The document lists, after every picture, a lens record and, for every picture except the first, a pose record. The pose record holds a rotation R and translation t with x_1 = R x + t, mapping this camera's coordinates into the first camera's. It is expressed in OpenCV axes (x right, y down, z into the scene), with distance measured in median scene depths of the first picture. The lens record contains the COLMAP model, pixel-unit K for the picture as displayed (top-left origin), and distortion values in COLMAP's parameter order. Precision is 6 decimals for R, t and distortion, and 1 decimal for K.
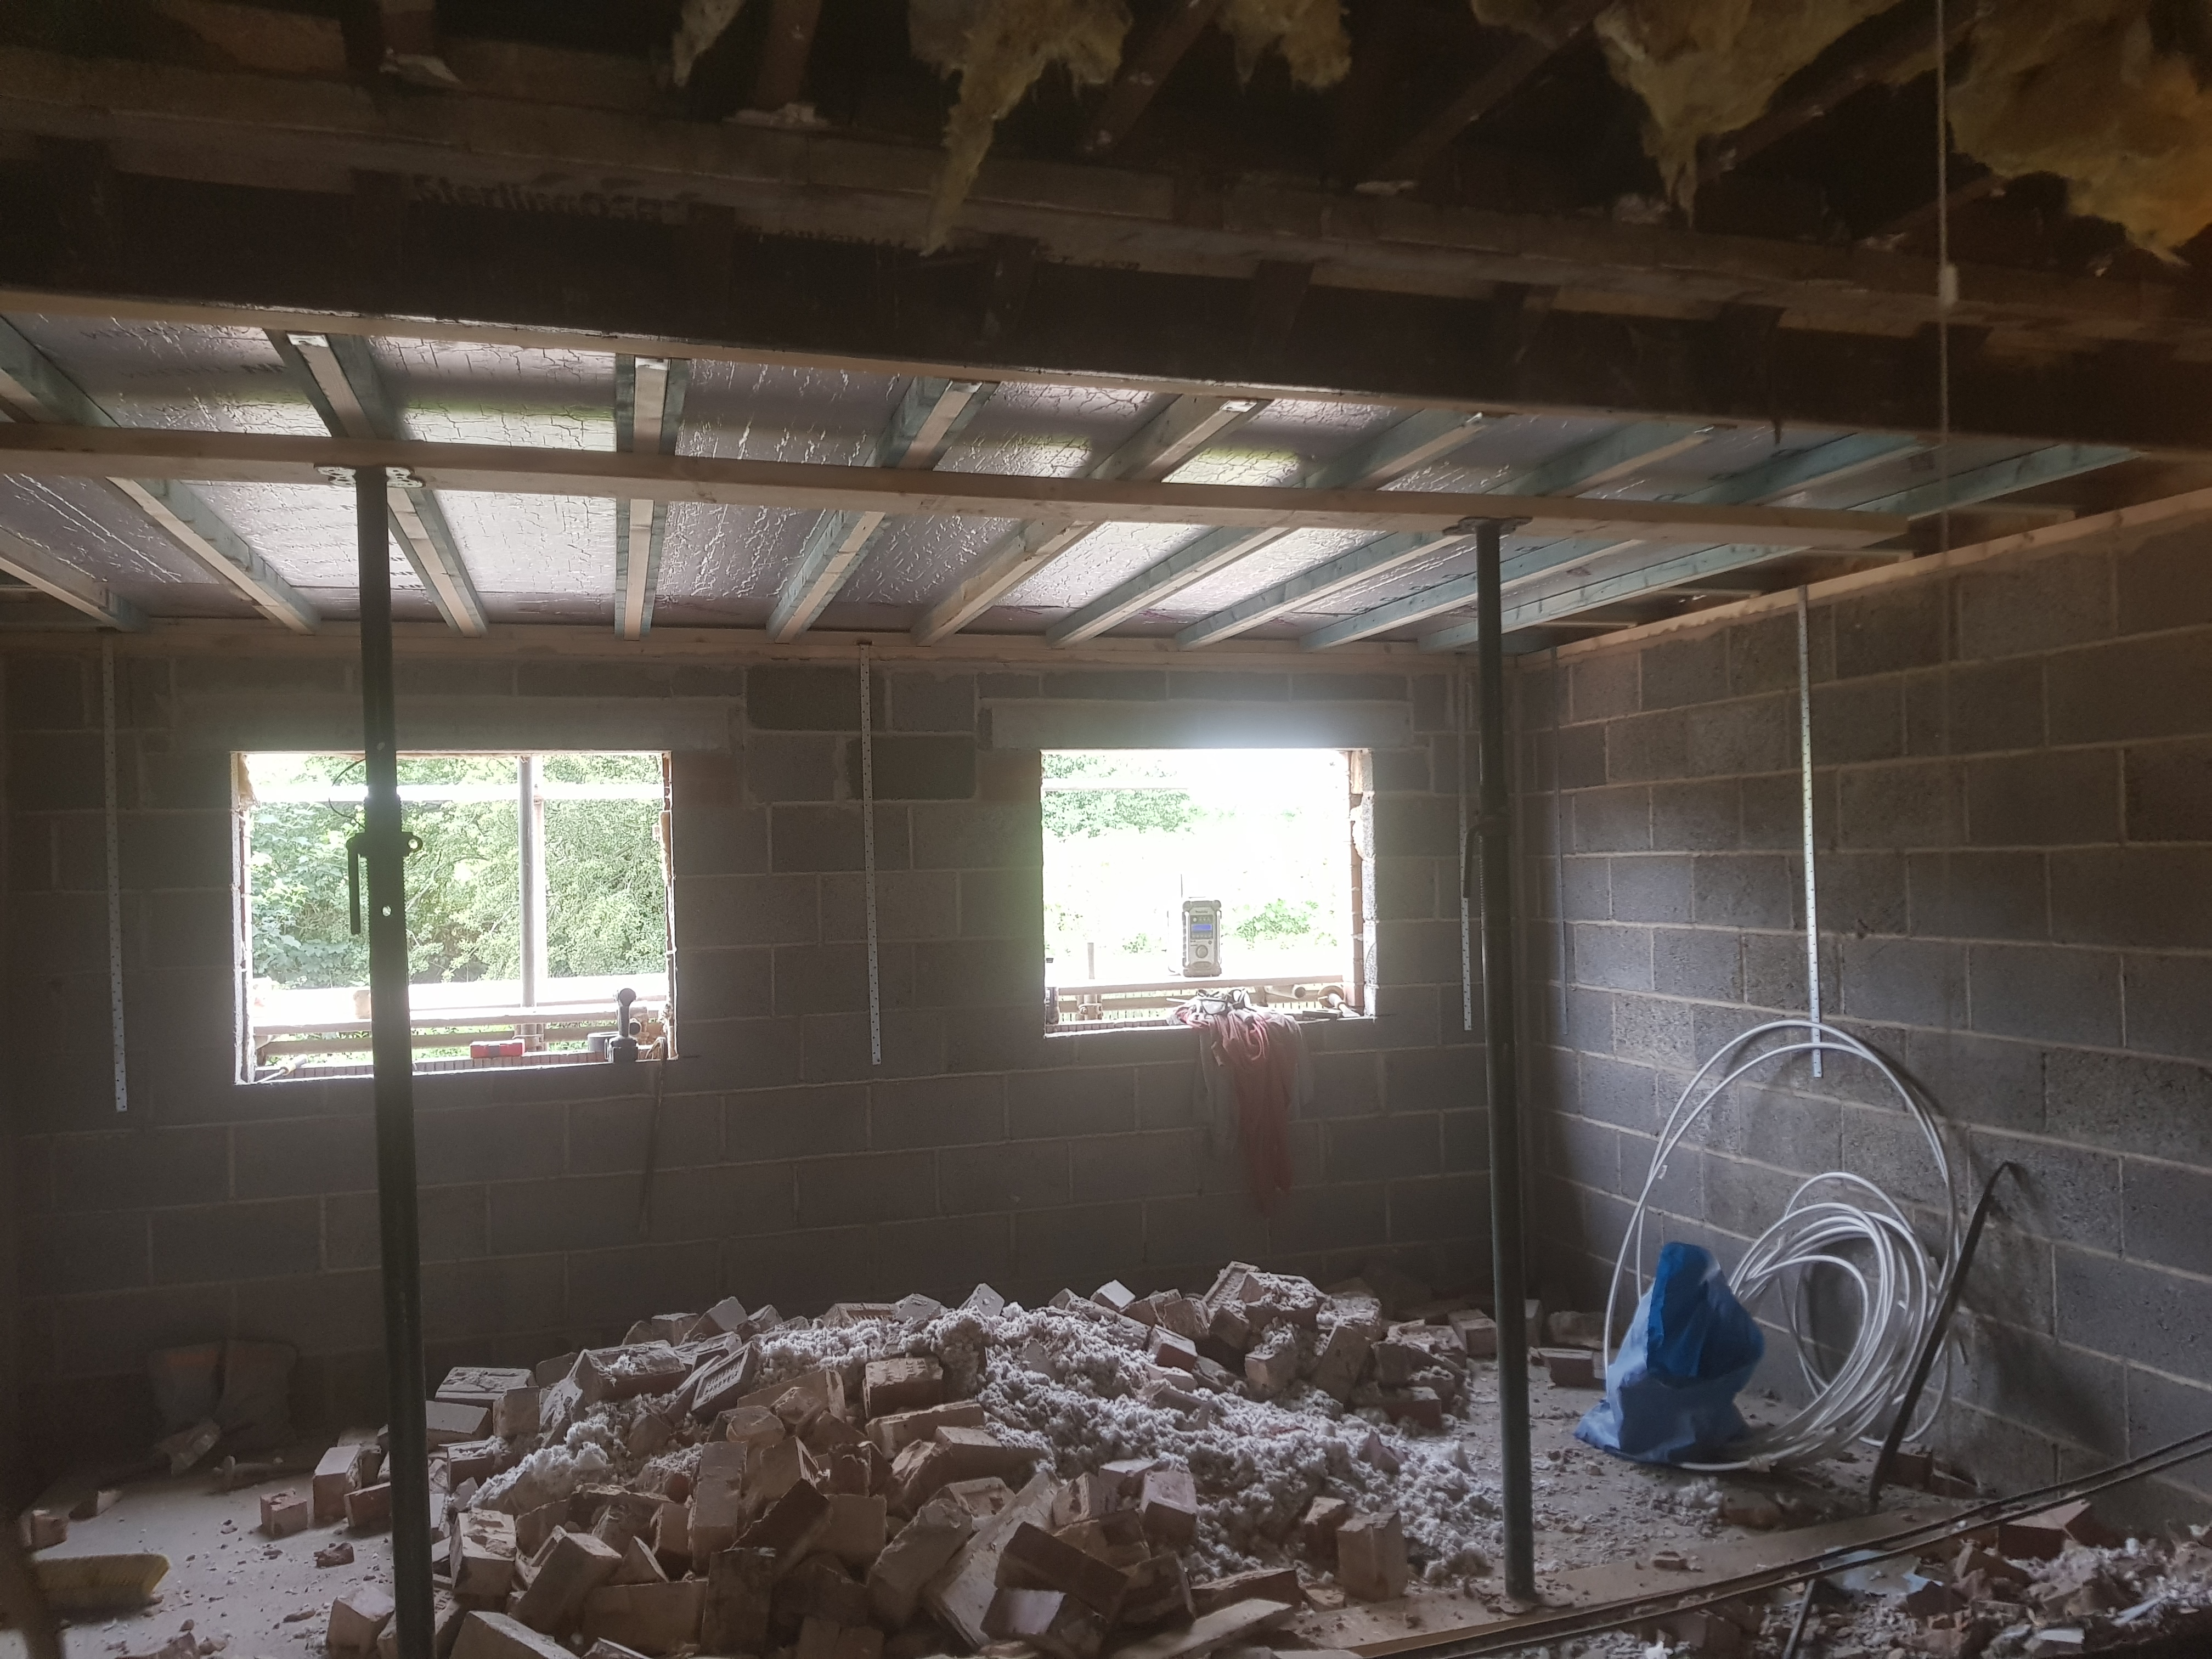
lens RADIAL K [[1685.9, 0, 1146.6], [0, 1685.9, 820.5], [0, 0, 1]] dist [0.061983, -0.109973]
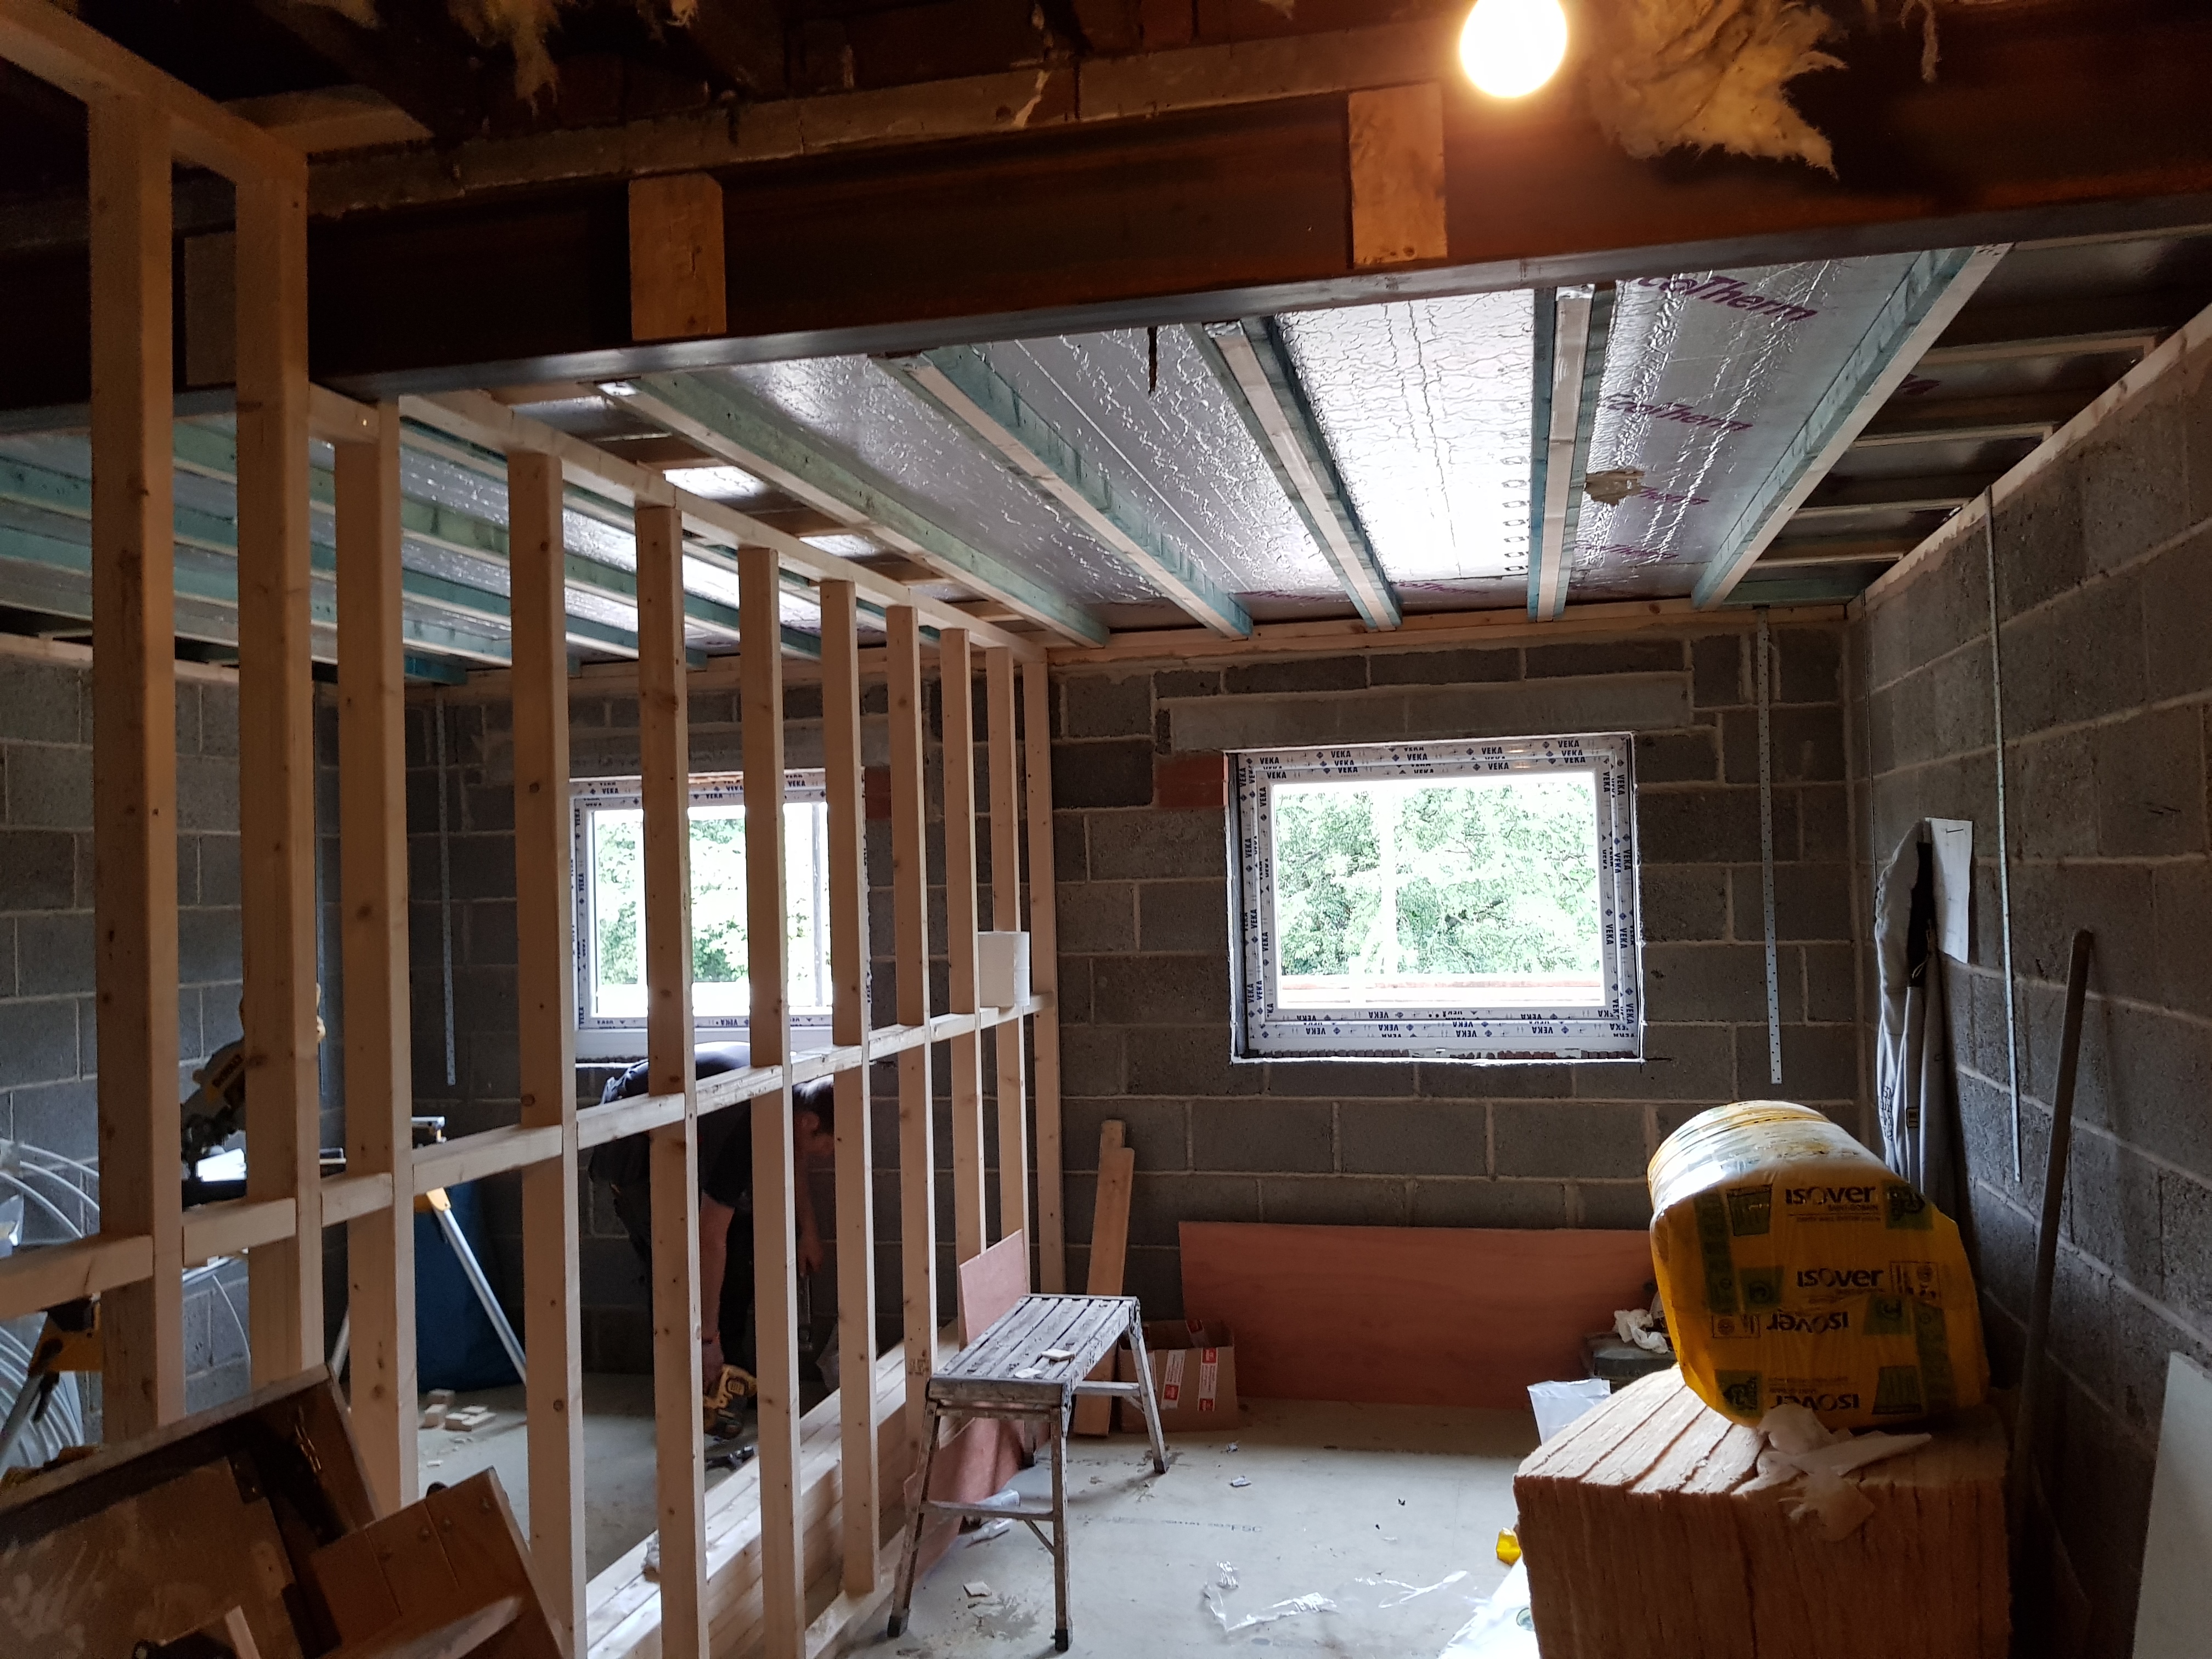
lens RADIAL K [[1811.9, 0, 1106.0], [0, 1811.9, 829.5], [0, 0, 1]] dist [0.026679, -0.000256]
pose [[0.860025, -0.013816, -0.510064, 0.488435], [0.019444, 0.999795, 0.005704, -0.007453], [0.509881, -0.014824, 0.860117, 0.144913]]
